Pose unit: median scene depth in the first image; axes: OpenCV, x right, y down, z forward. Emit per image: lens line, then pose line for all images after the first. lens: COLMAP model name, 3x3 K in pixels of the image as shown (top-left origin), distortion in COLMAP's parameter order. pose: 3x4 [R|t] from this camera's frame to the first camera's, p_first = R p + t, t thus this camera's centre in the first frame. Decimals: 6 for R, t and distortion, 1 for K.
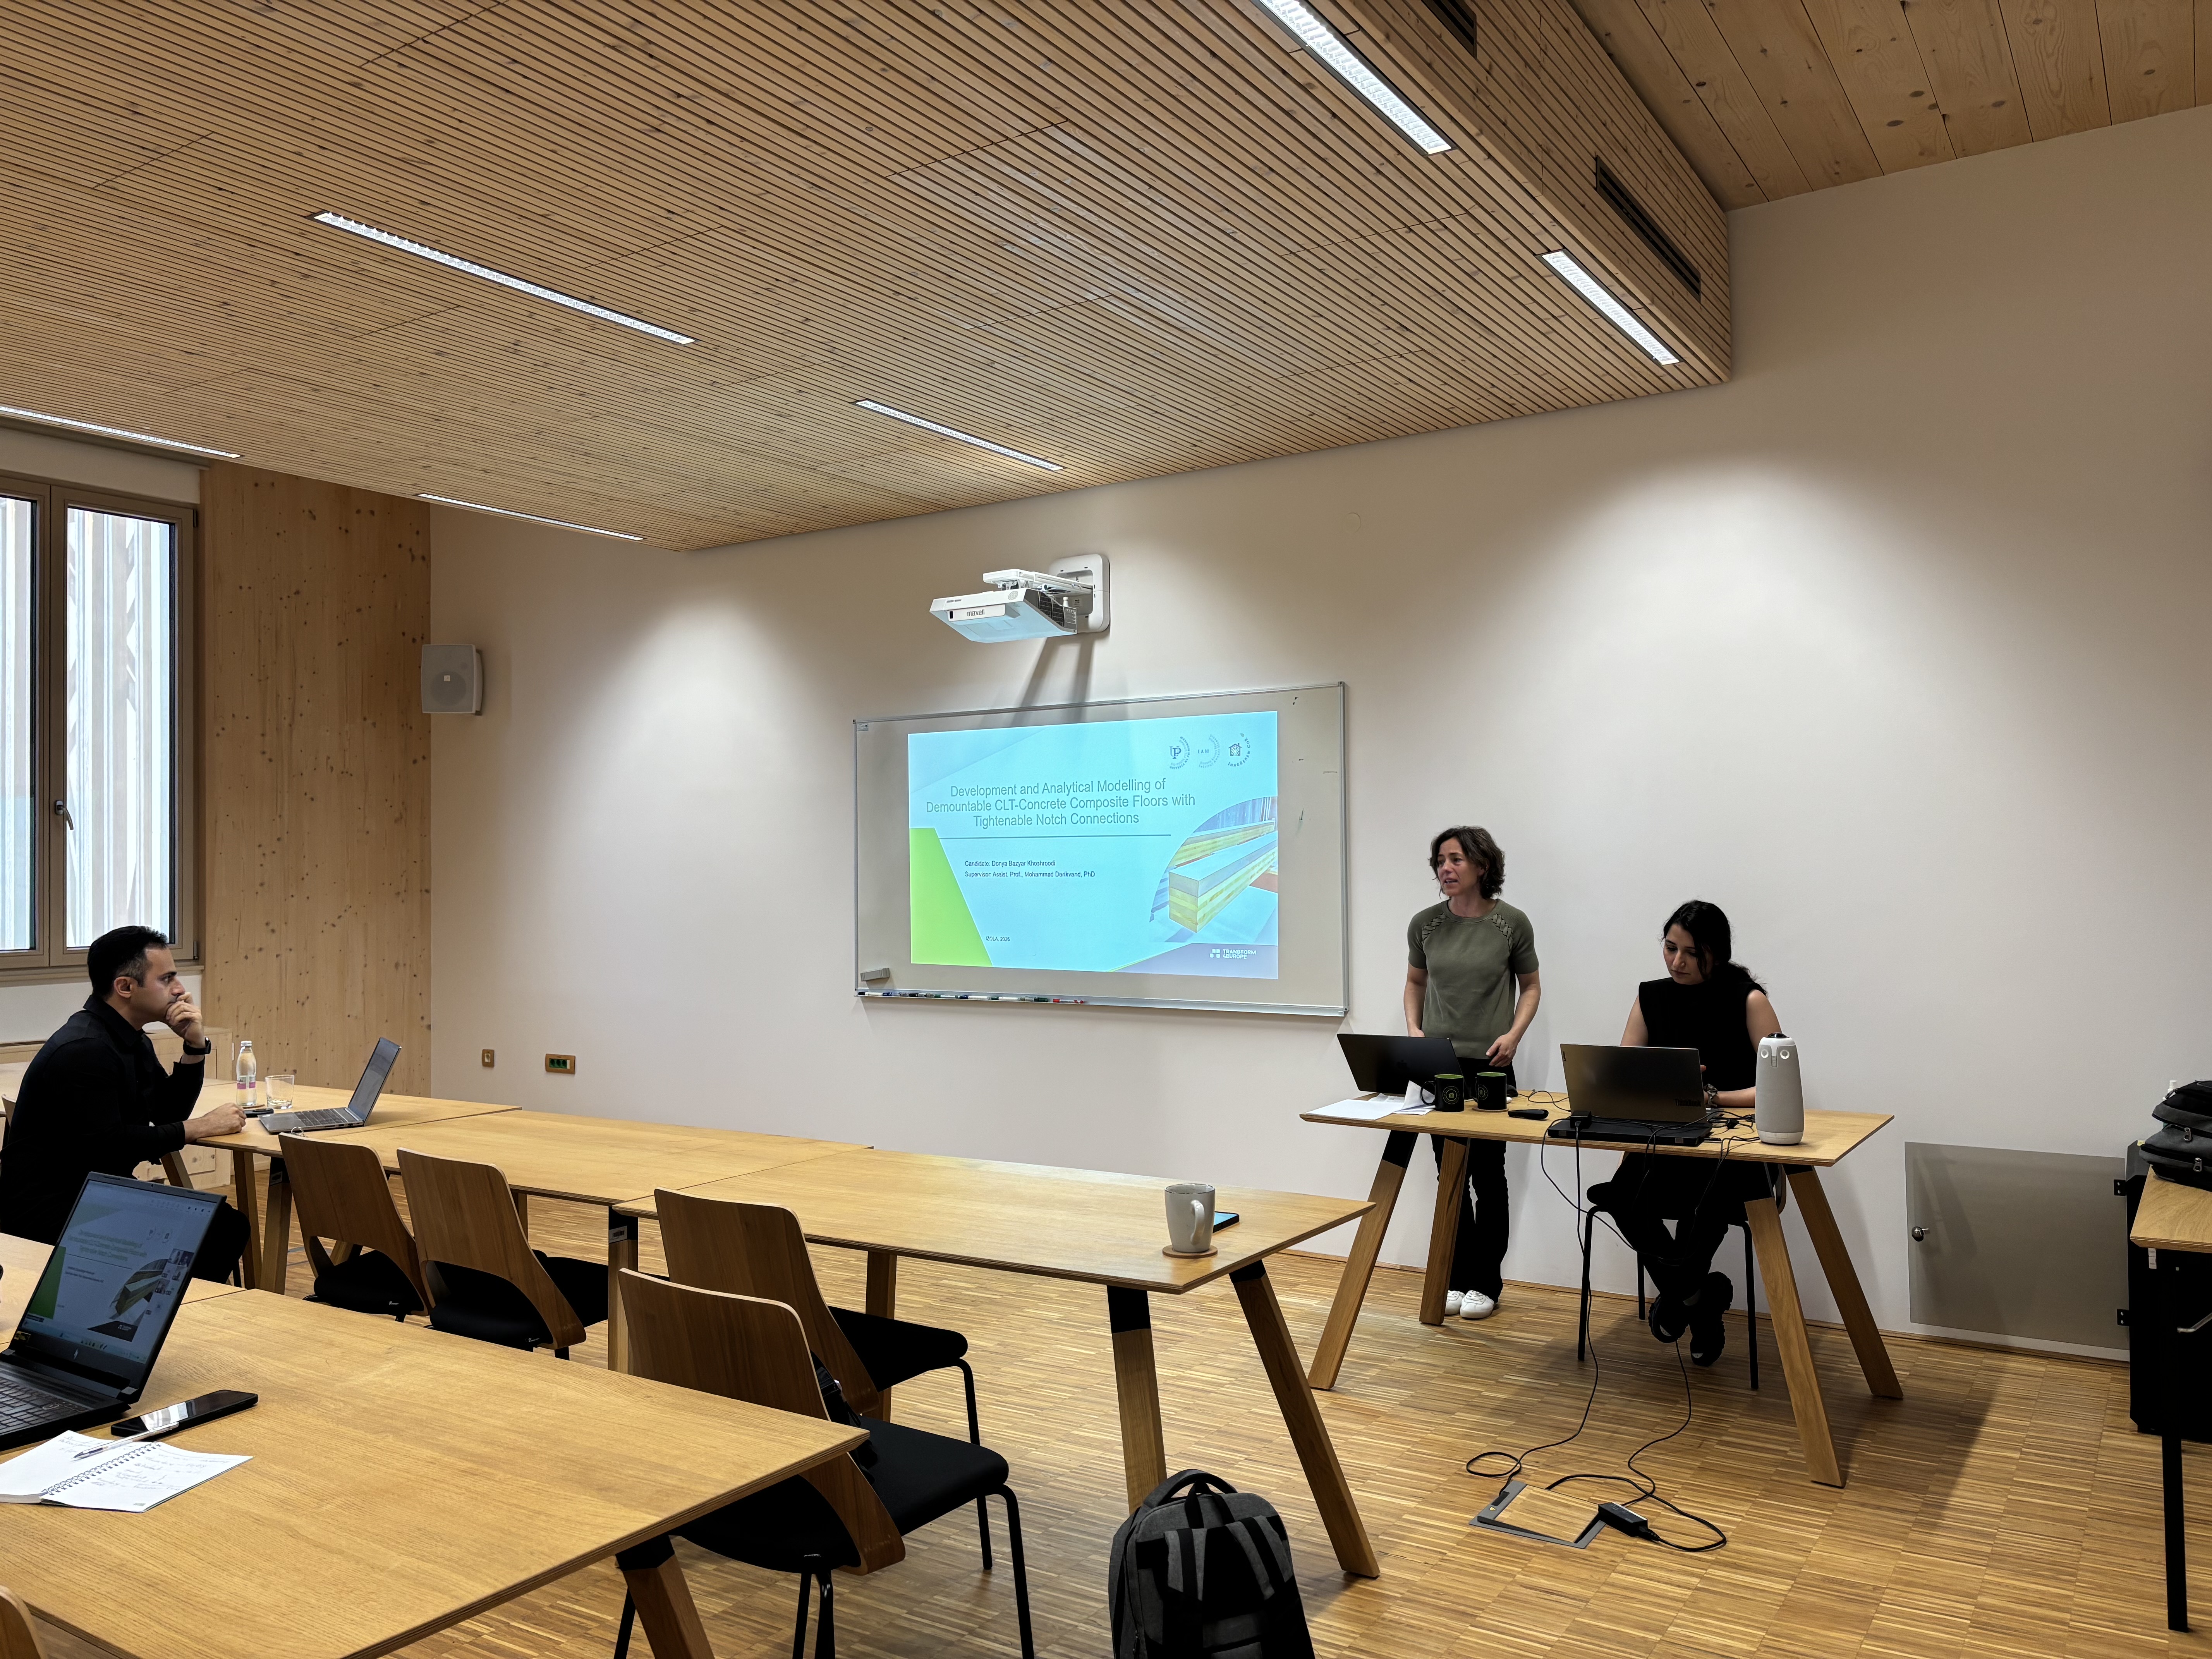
lens RADIAL K [[1683.6, 0, 1056.4], [0, 1683.6, 865.8], [0, 0, 1]] dist [0.090420, -0.050177]
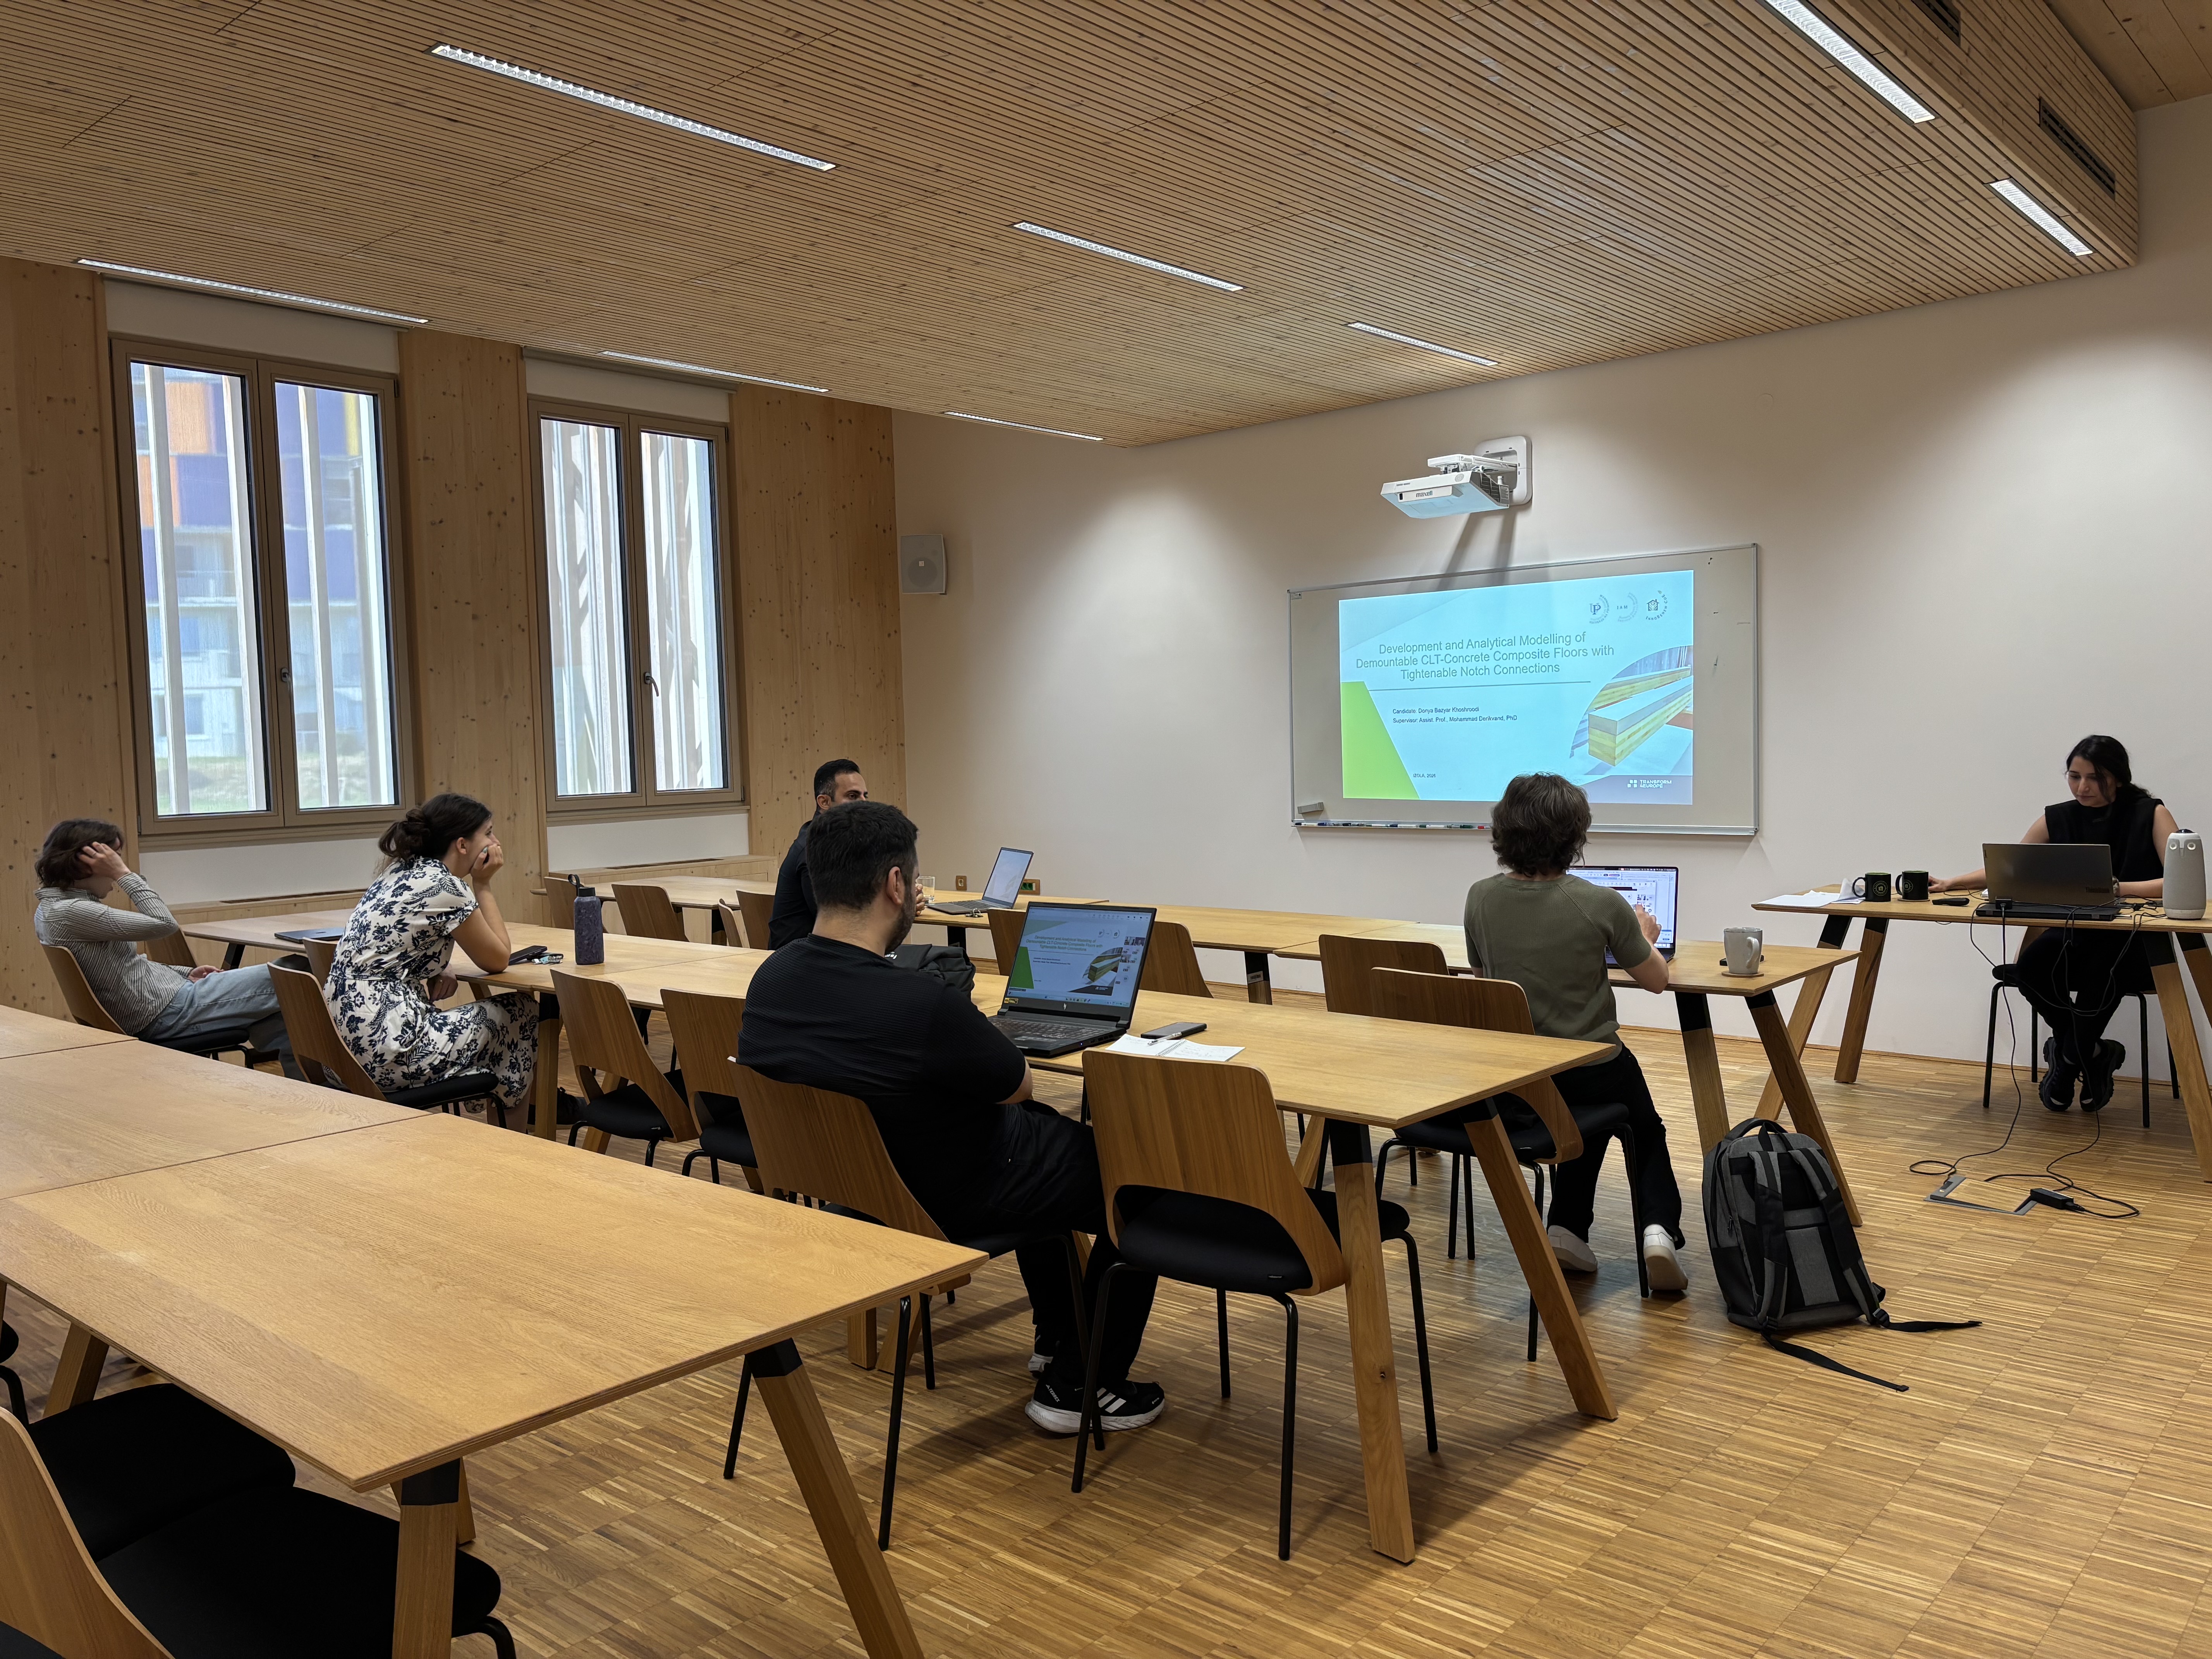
lens RADIAL K [[1683.6, 0, 1096.3], [0, 1683.6, 836.4], [0, 0, 1]] dist [0.090420, -0.050177]
pose [[0.992596, -0.007764, -0.121210, -0.160283], [0.015489, 0.997898, 0.062920, 0.011541], [0.120467, -0.064332, 0.990631, -0.254304]]
